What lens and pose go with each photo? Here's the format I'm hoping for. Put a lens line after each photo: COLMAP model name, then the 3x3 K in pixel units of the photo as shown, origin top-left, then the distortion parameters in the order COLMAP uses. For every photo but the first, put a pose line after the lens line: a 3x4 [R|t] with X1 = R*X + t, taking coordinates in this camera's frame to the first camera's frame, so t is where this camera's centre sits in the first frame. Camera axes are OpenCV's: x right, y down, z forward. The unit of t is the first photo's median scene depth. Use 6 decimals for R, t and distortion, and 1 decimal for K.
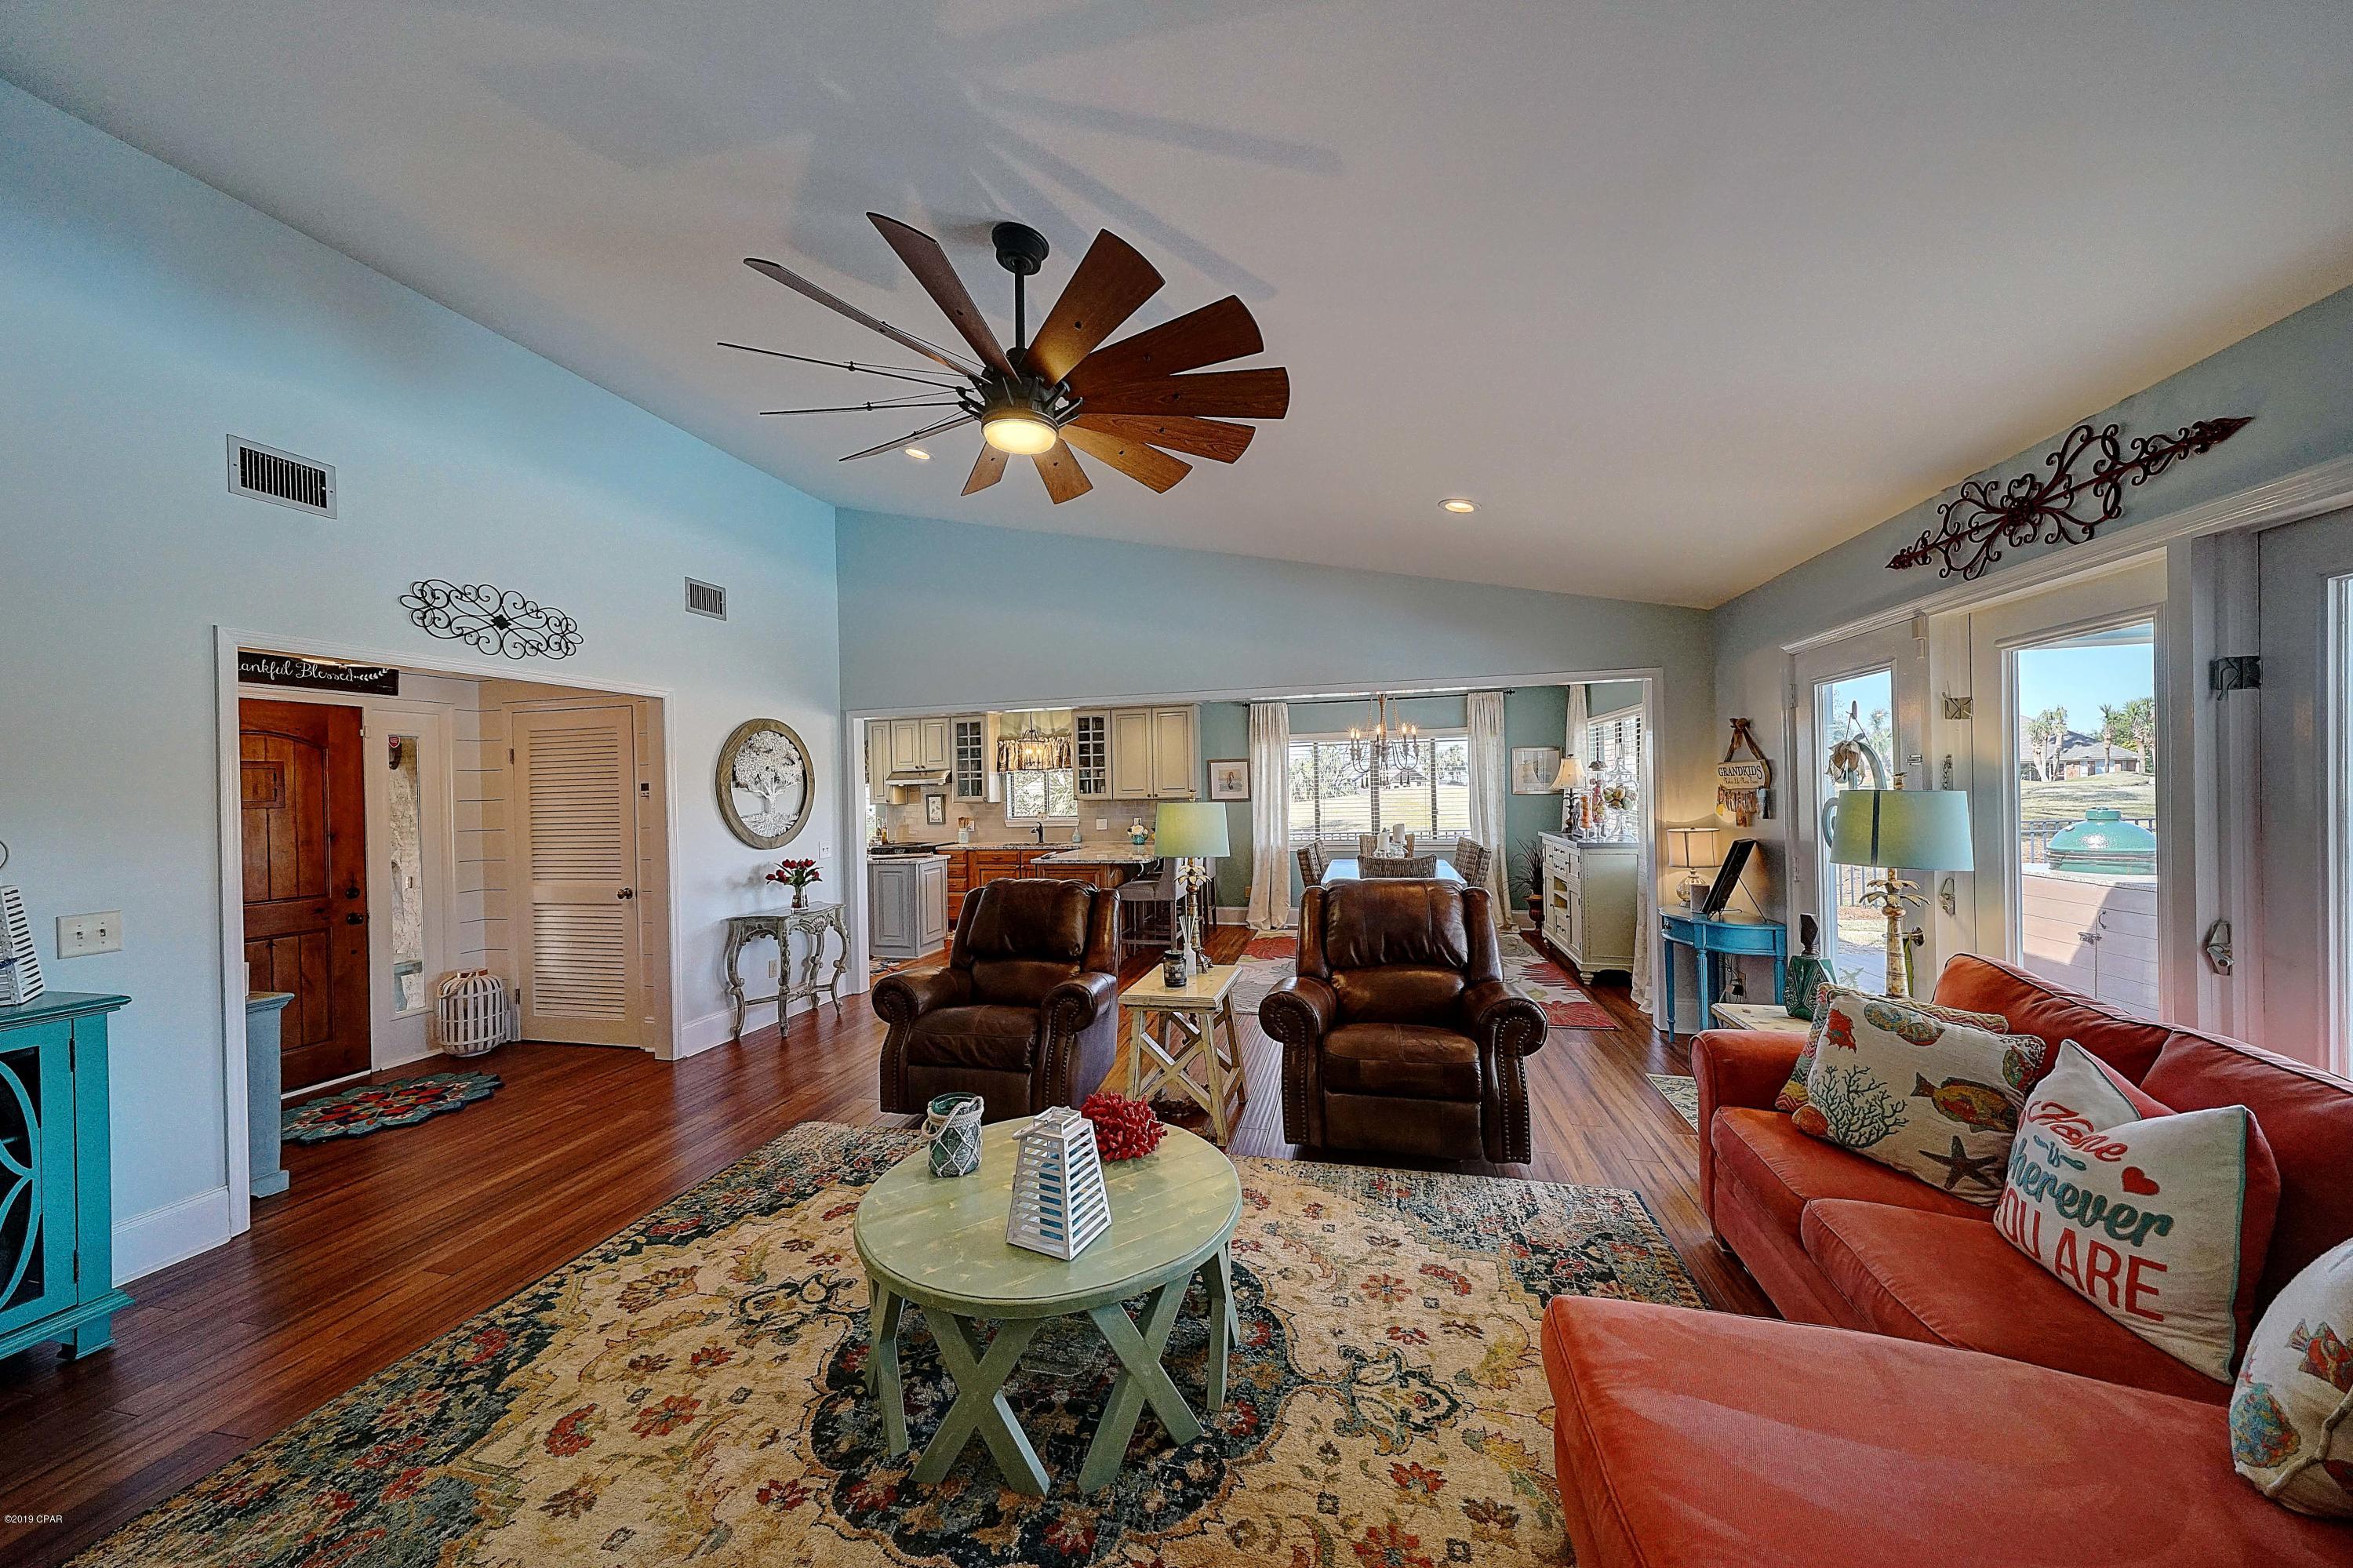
lens RADIAL K [[817.5, 0, 1160.8], [0, 817.5, 788.3], [0, 0, 1]] dist [0.009510, -0.001731]
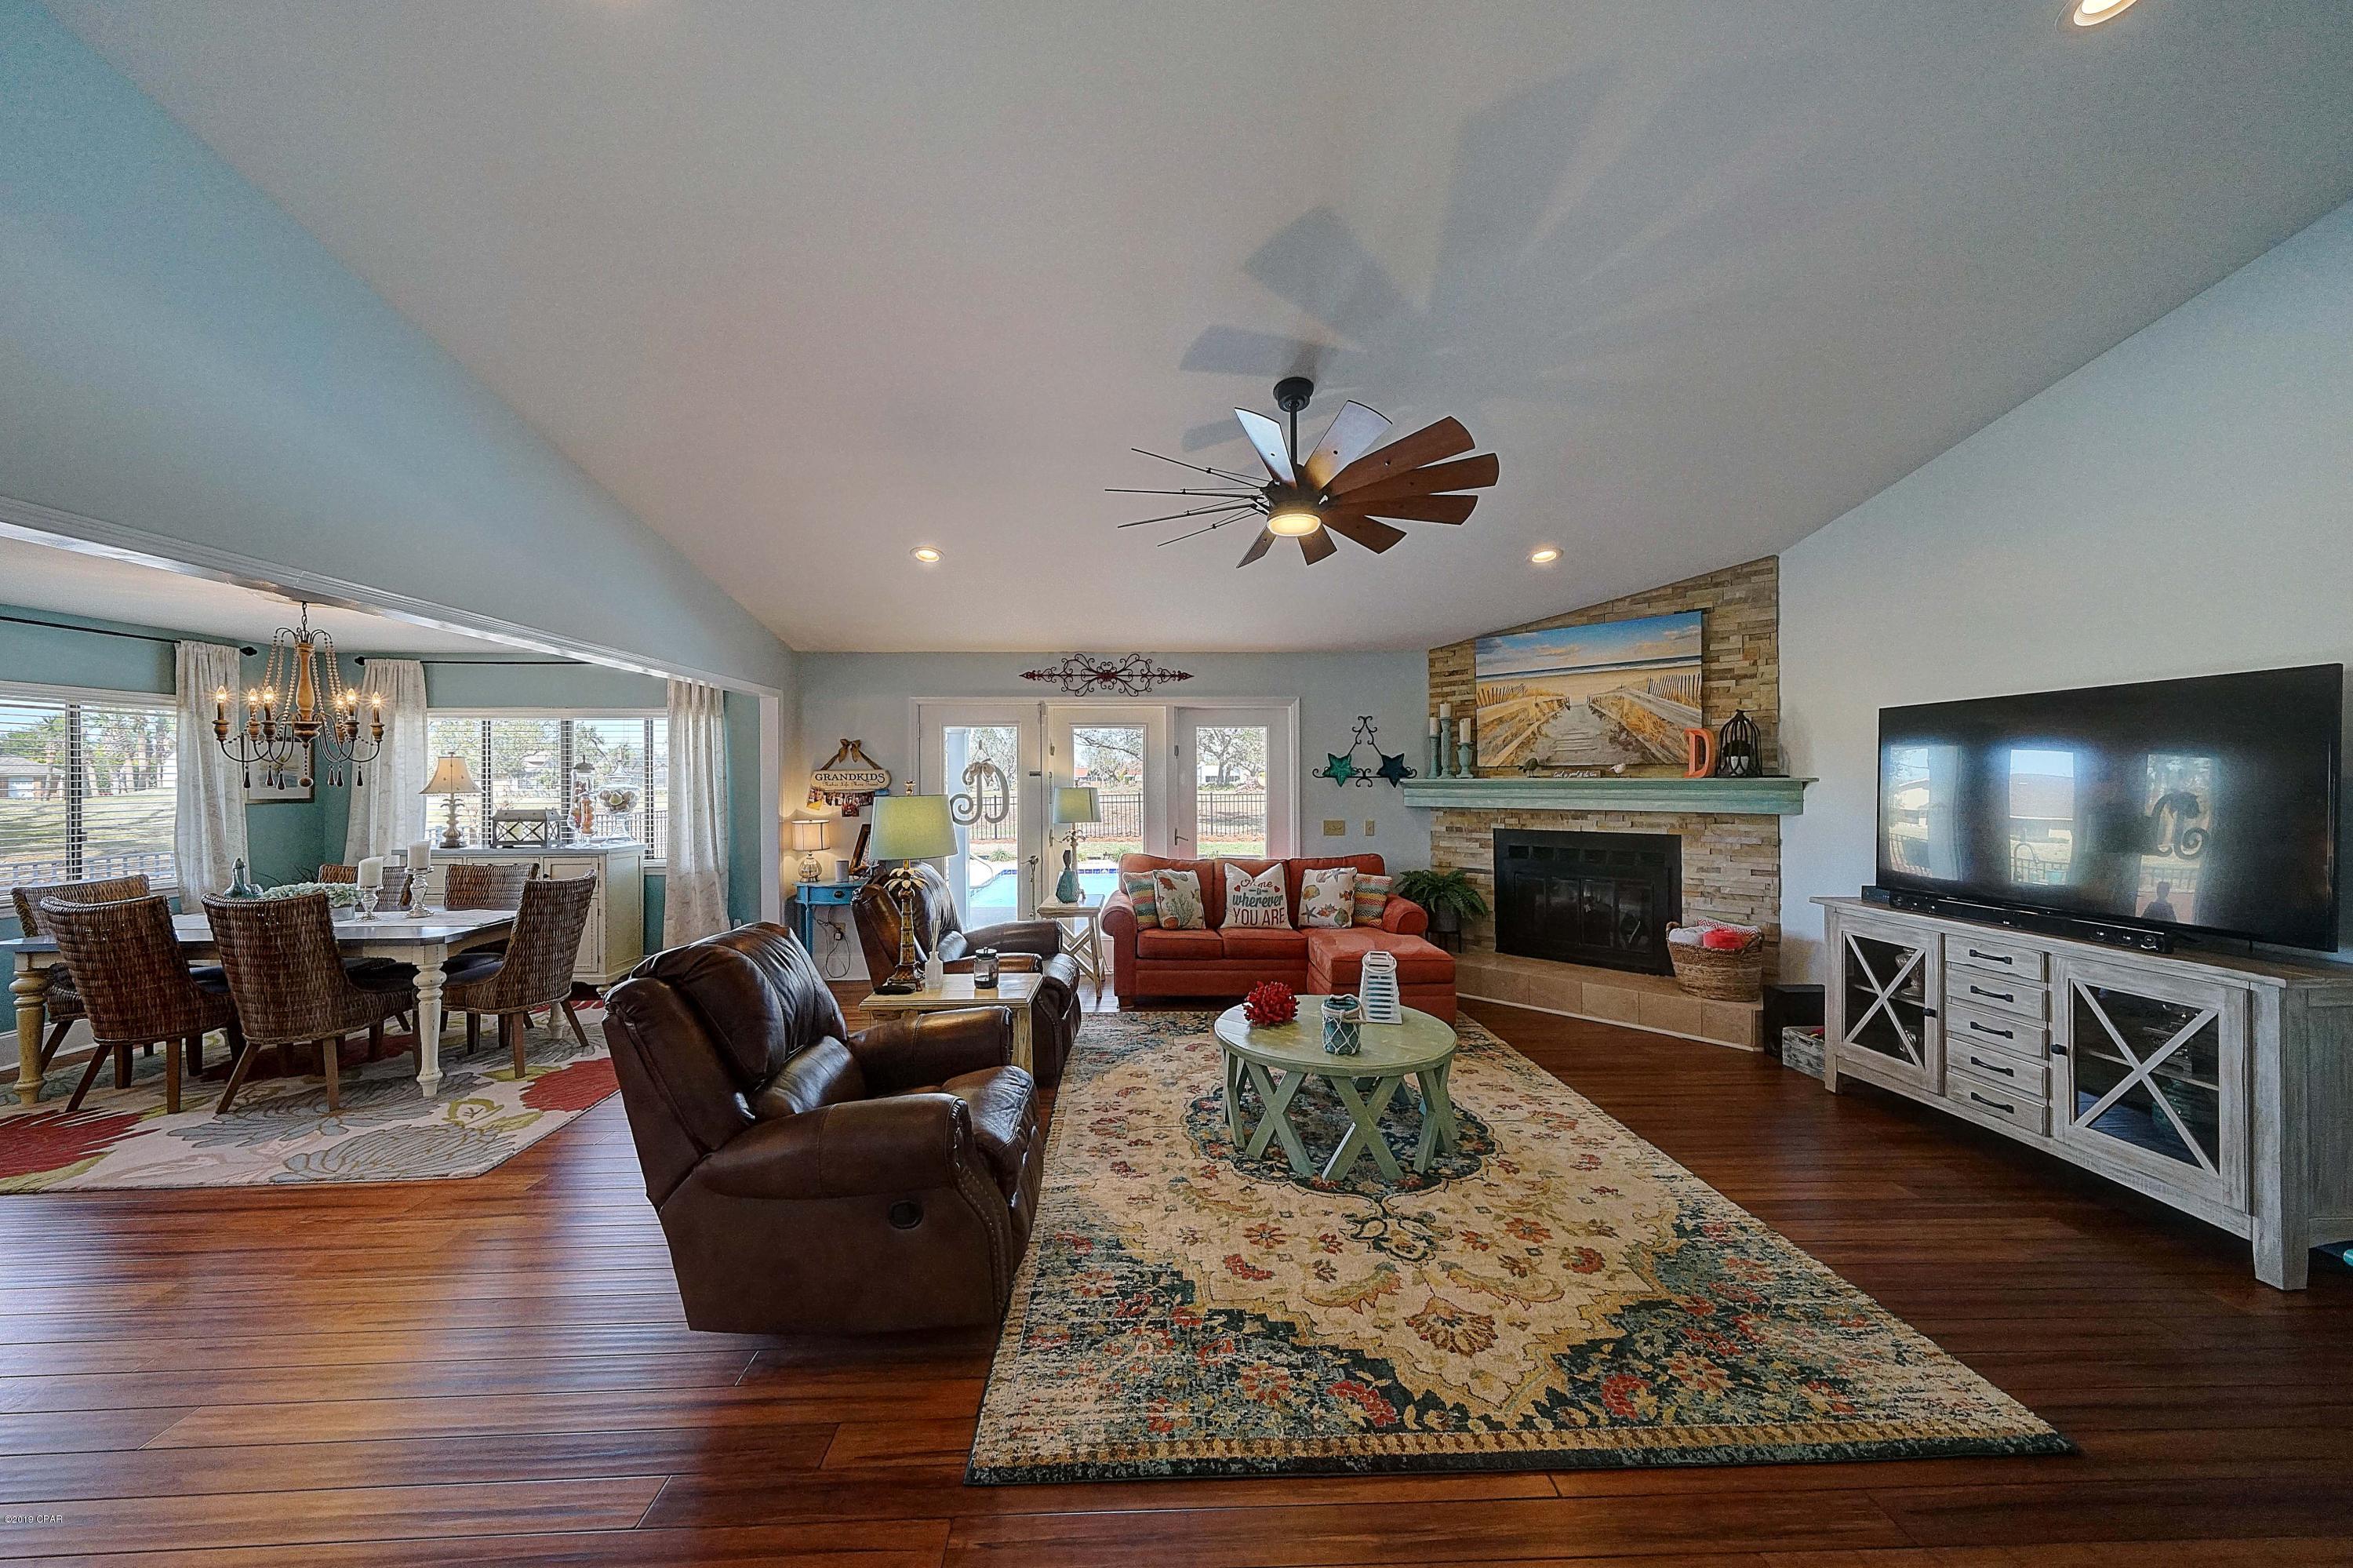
lens RADIAL K [[817.5, 0, 1162.6], [0, 817.5, 772.0], [0, 0, 1]] dist [0.009510, -0.001731]
pose [[-0.271446, 0.032342, 0.961910, -1.320896], [0.010643, 0.999475, -0.030602, 0.030882], [-0.962395, 0.001930, -0.271648, 1.457725]]
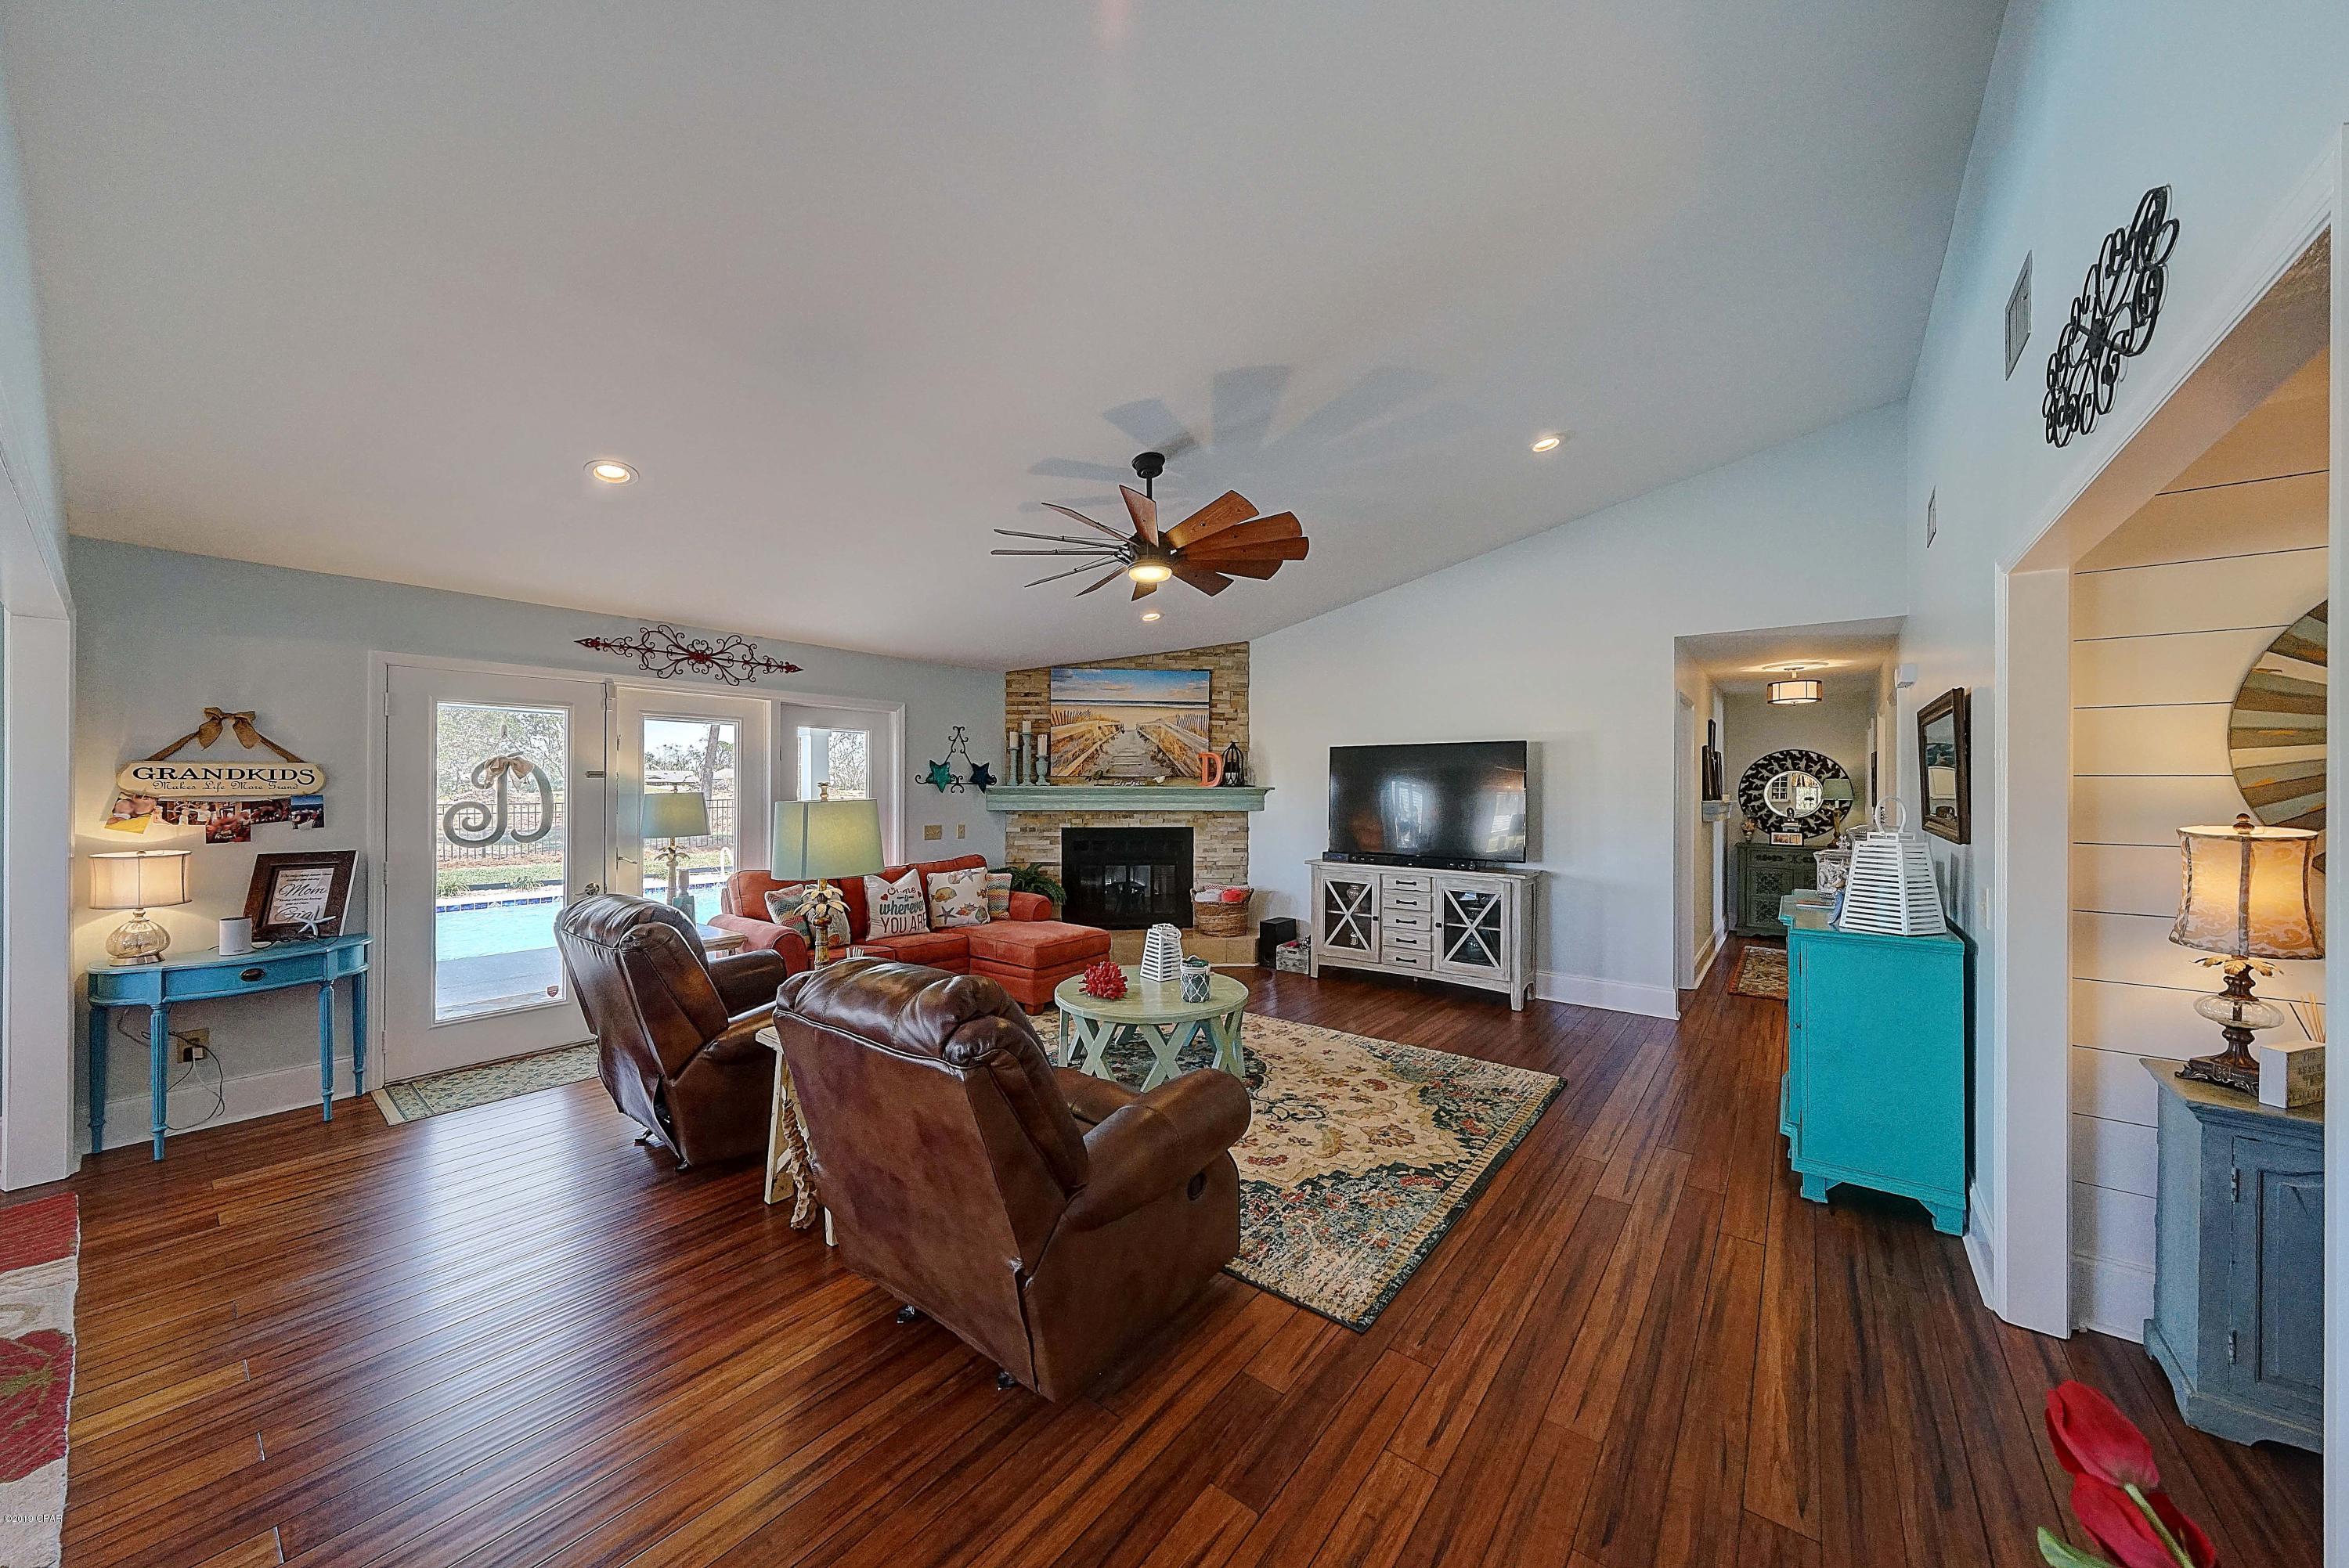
lens RADIAL K [[816.0, 0, 1160.9], [0, 816.0, 775.5], [0, 0, 1]] dist [0.009510, -0.001731]
pose [[-0.912645, 0.023601, 0.408071, -0.791280], [0.015369, 0.999607, -0.023441, 0.022634], [-0.408464, -0.015122, -0.912649, 2.300300]]
